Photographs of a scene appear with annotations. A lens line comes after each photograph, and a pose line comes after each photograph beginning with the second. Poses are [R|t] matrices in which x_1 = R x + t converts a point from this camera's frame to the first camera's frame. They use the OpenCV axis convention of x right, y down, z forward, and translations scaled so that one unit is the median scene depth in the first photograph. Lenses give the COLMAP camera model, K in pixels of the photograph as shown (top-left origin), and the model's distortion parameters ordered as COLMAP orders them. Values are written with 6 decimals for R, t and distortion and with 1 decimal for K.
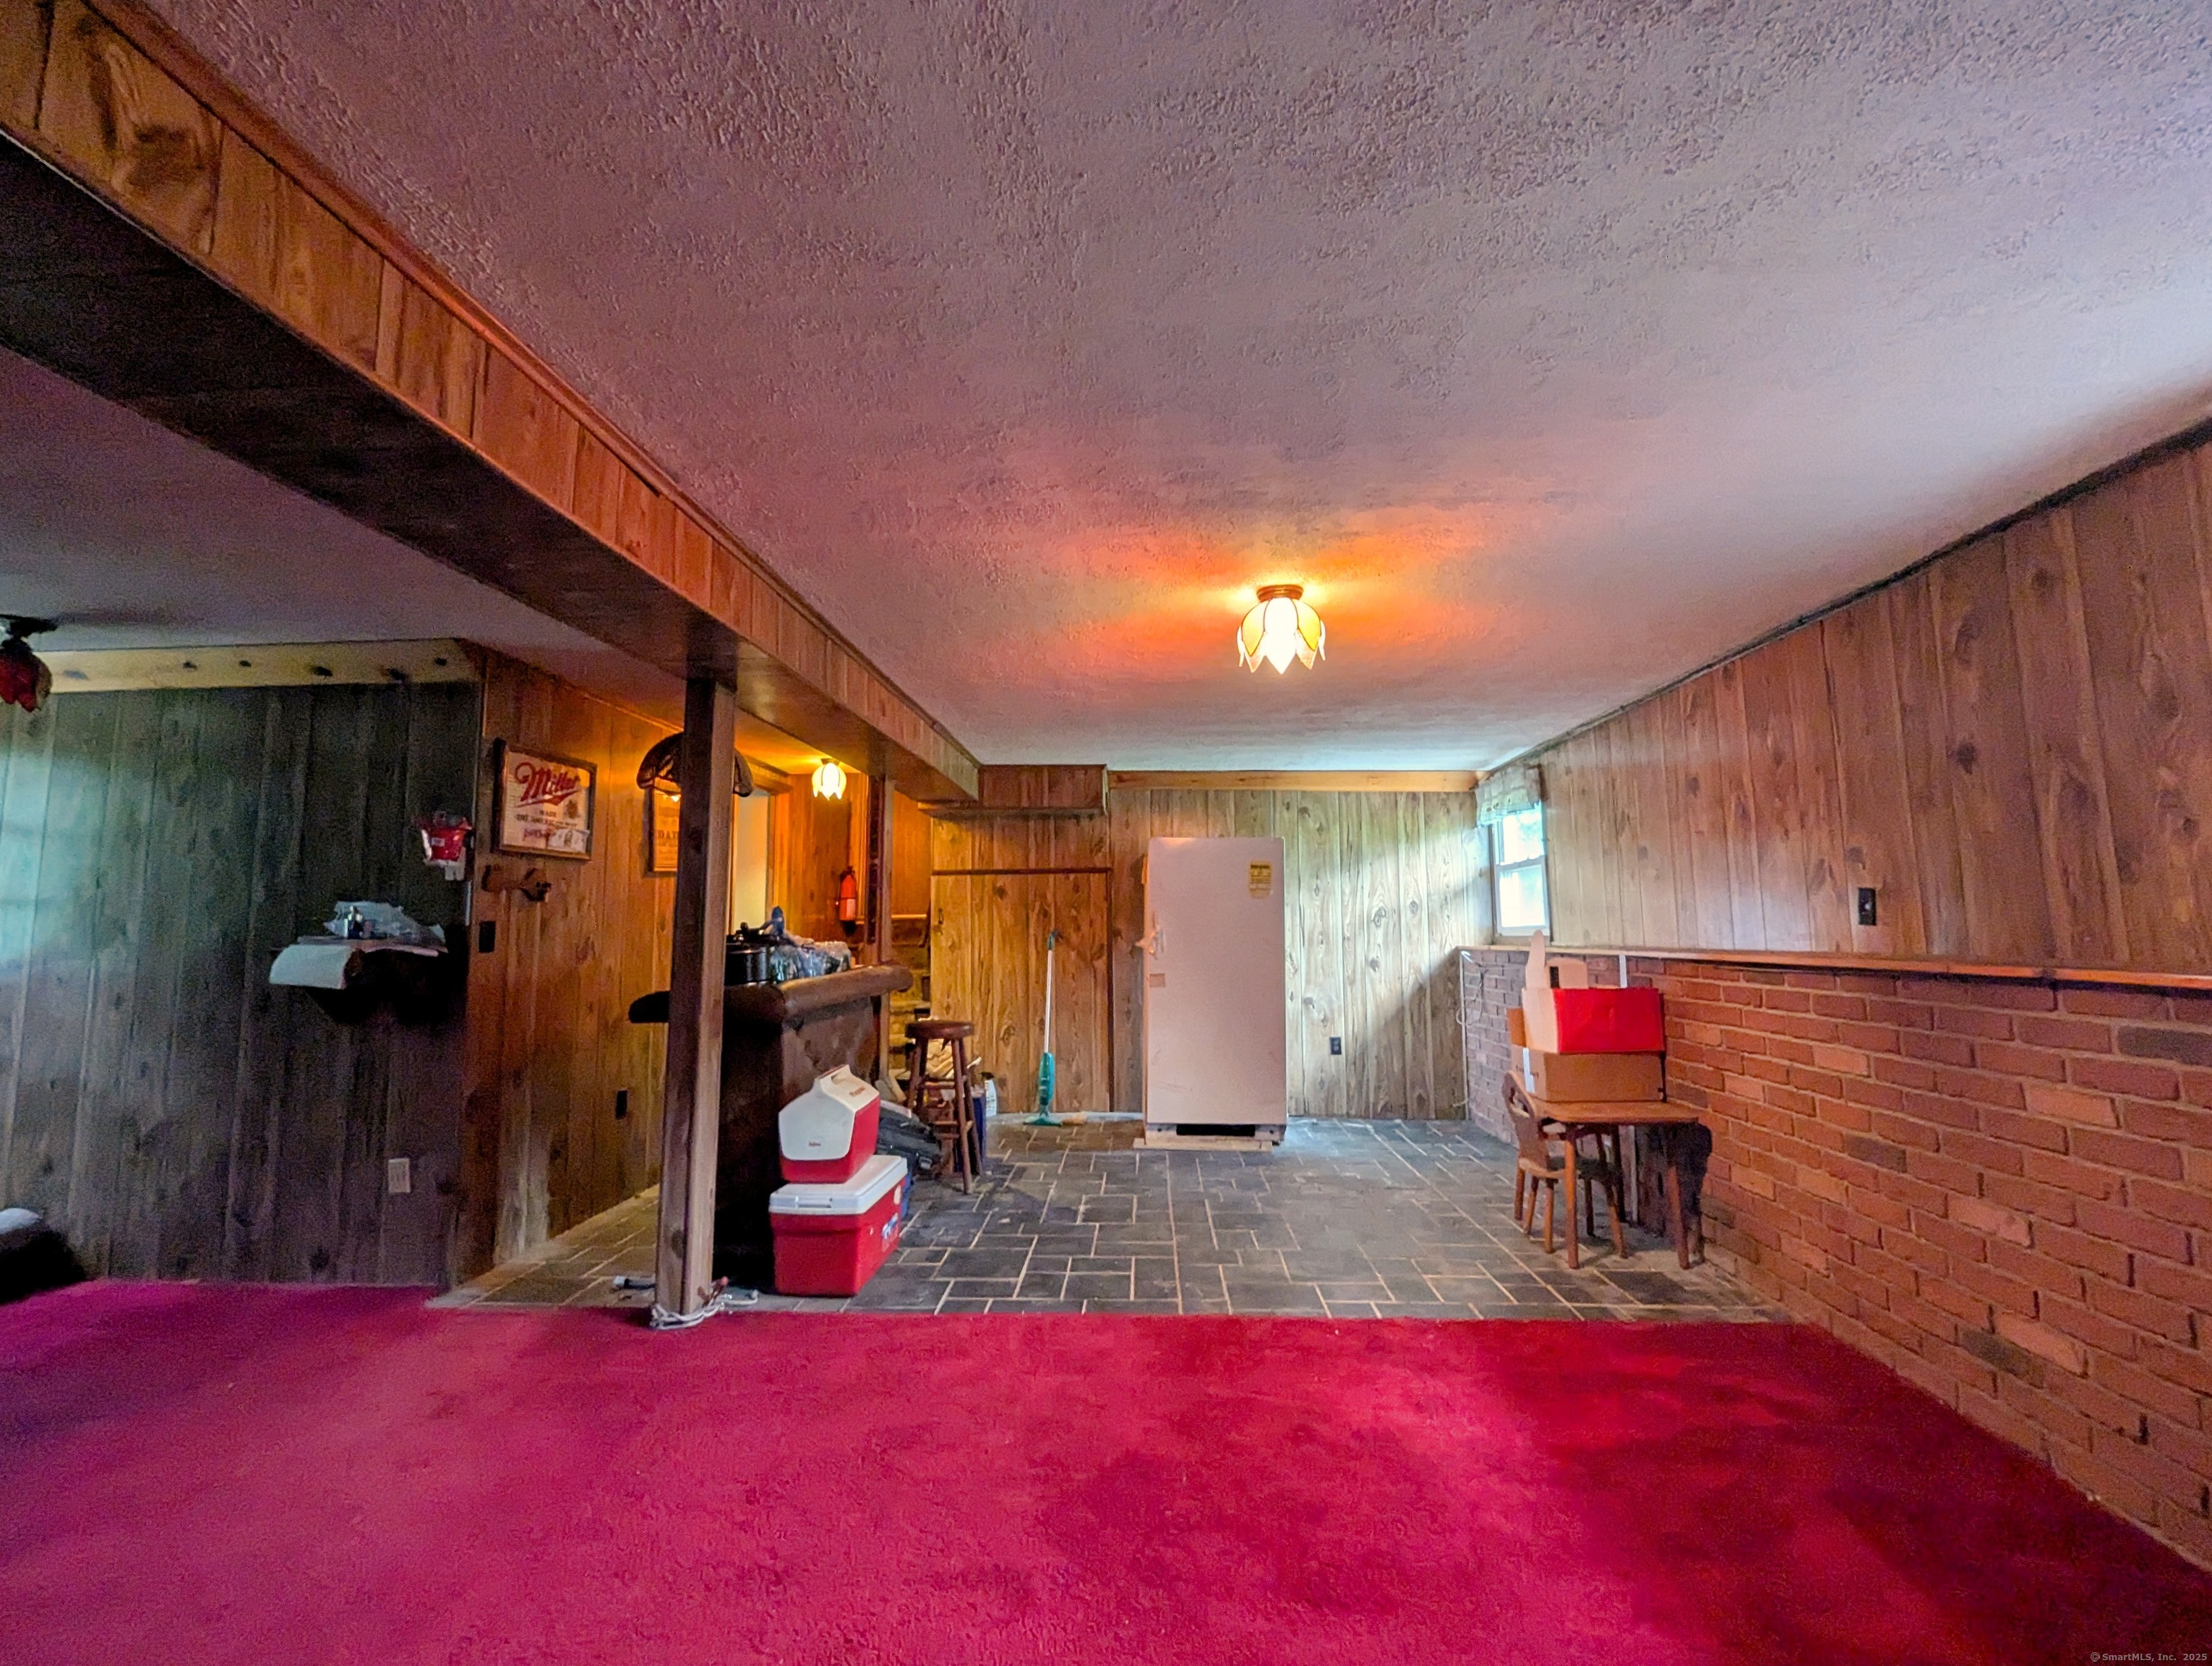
lens RADIAL K [[918.9, 0, 1112.1], [0, 918.9, 833.7], [0, 0, 1]] dist [-0.003946, -0.000009]
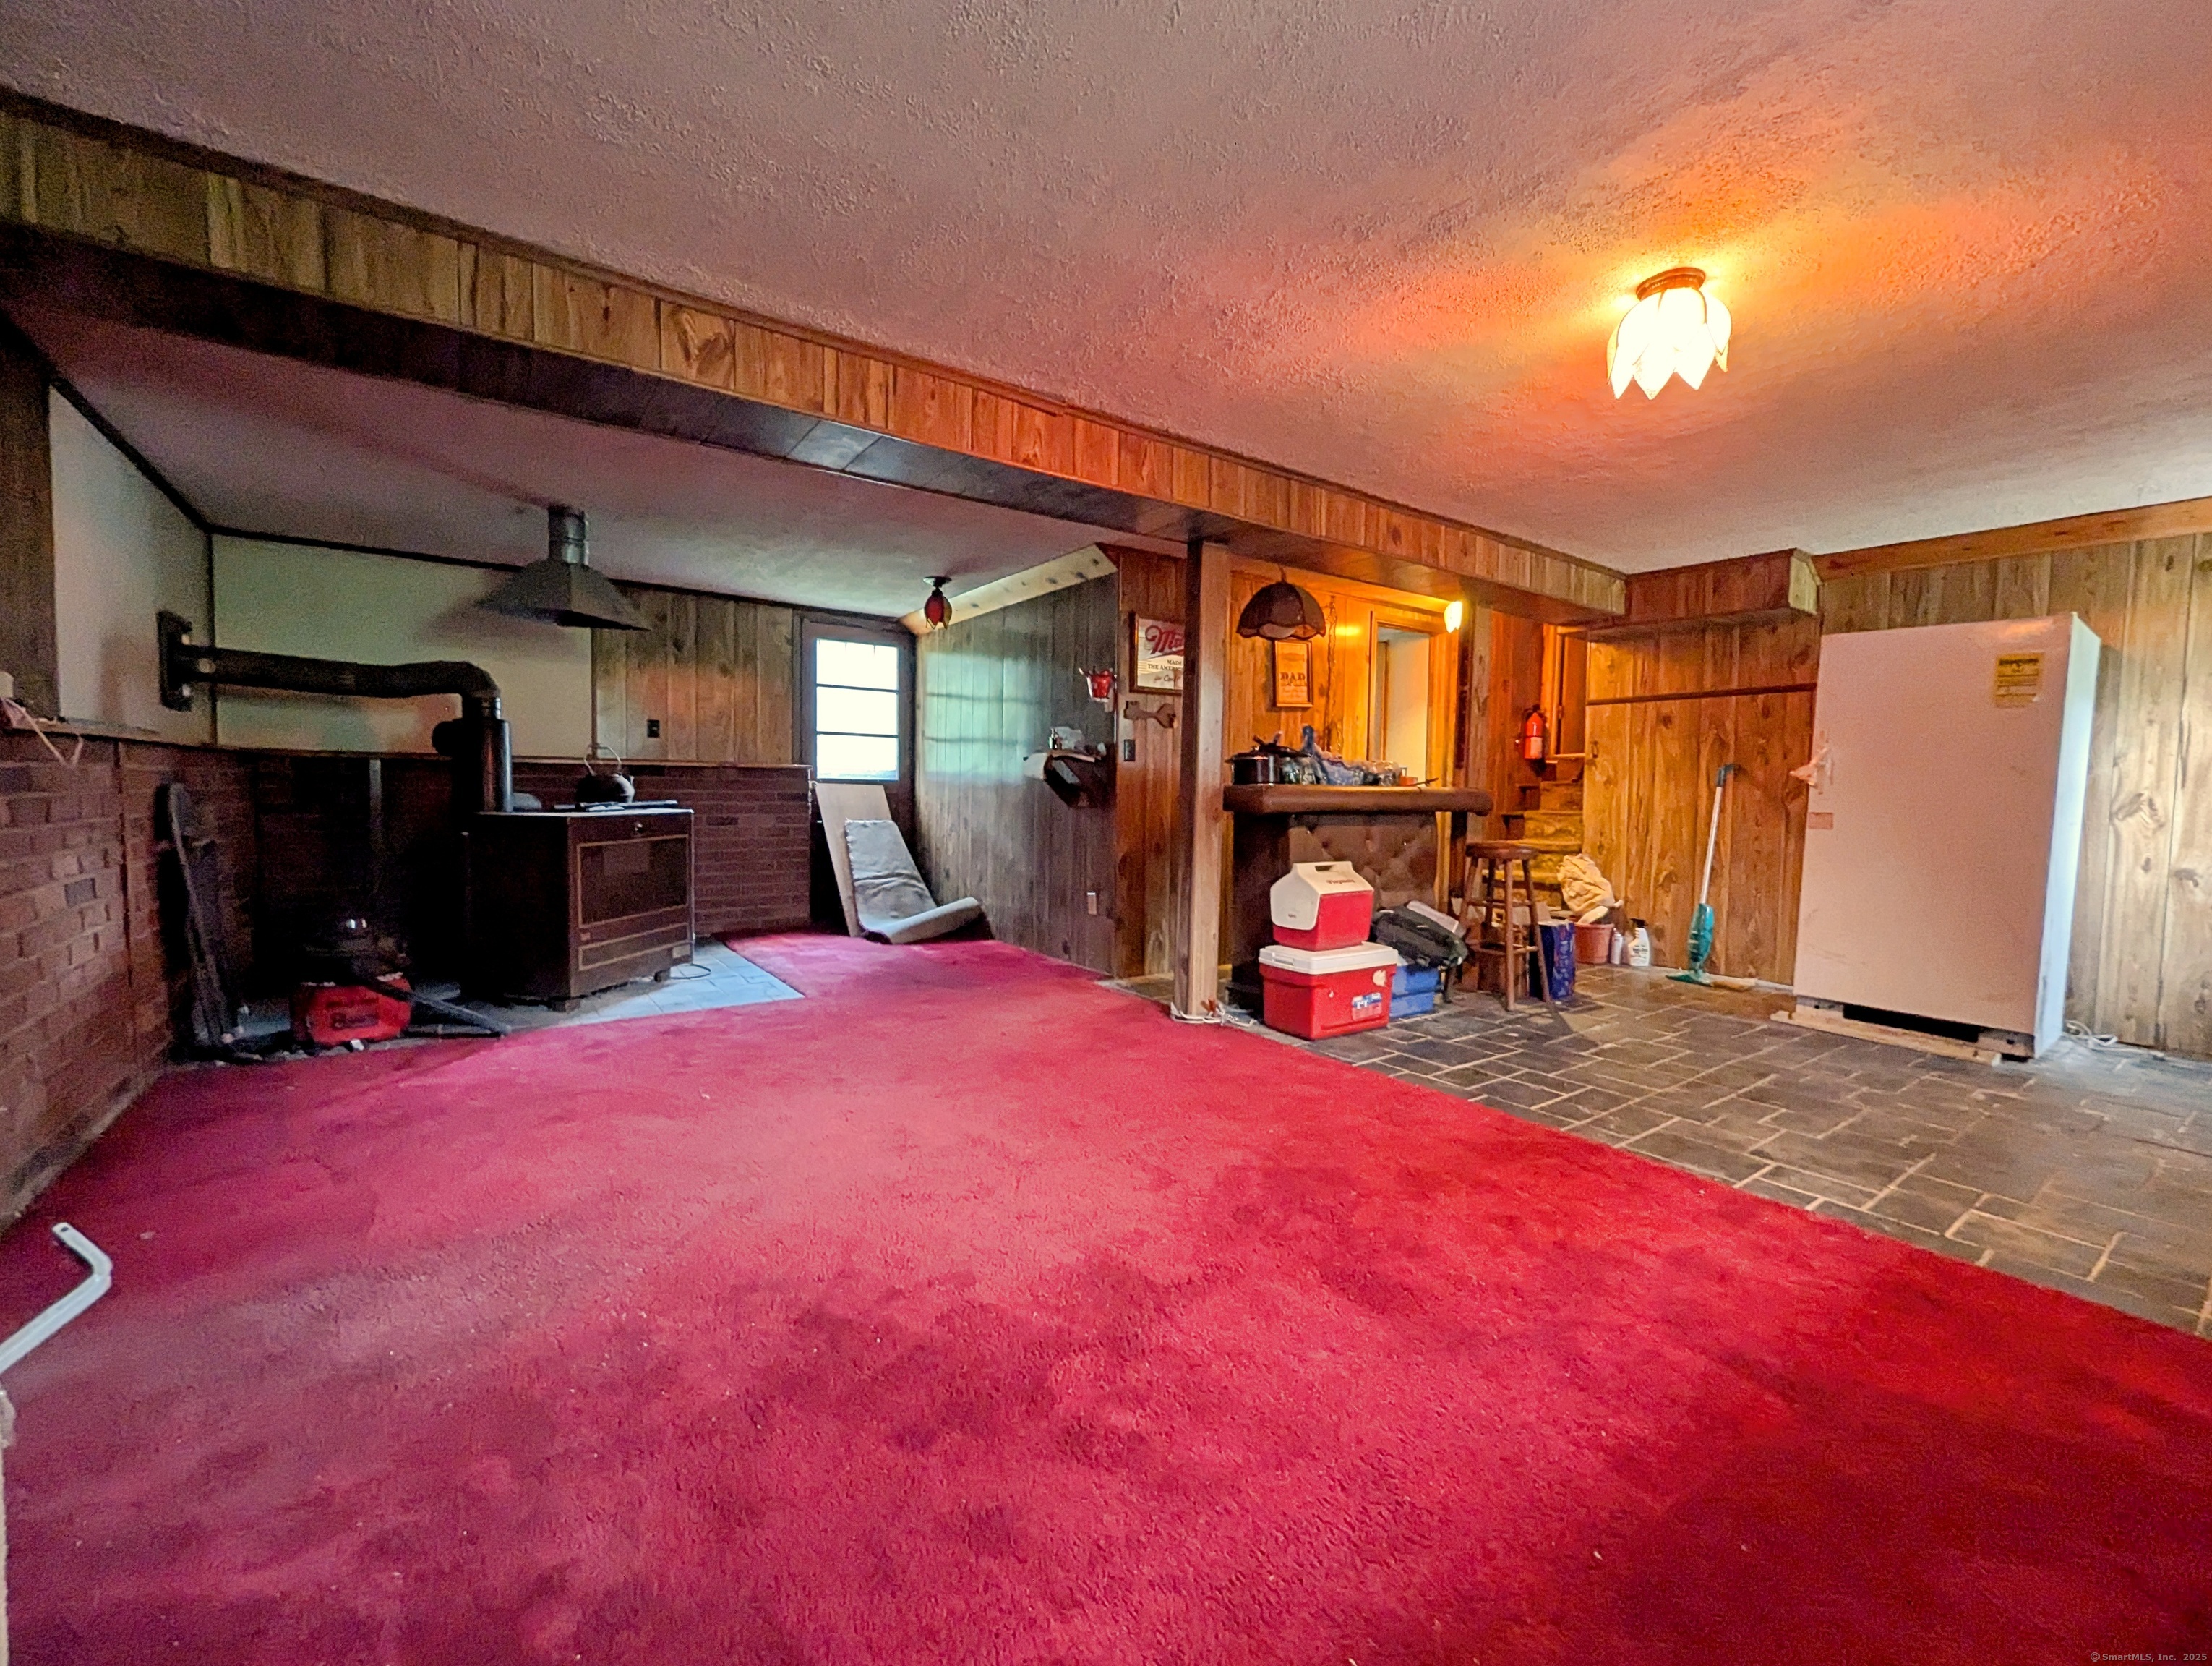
lens RADIAL K [[918.9, 0, 1116.3], [0, 918.9, 832.4], [0, 0, 1]] dist [-0.003946, -0.000009]
pose [[0.619002, 0.055325, -0.783439, 0.445867], [0.056302, 0.991823, 0.114526, 0.072081], [0.783369, -0.115001, 0.610825, 0.083408]]
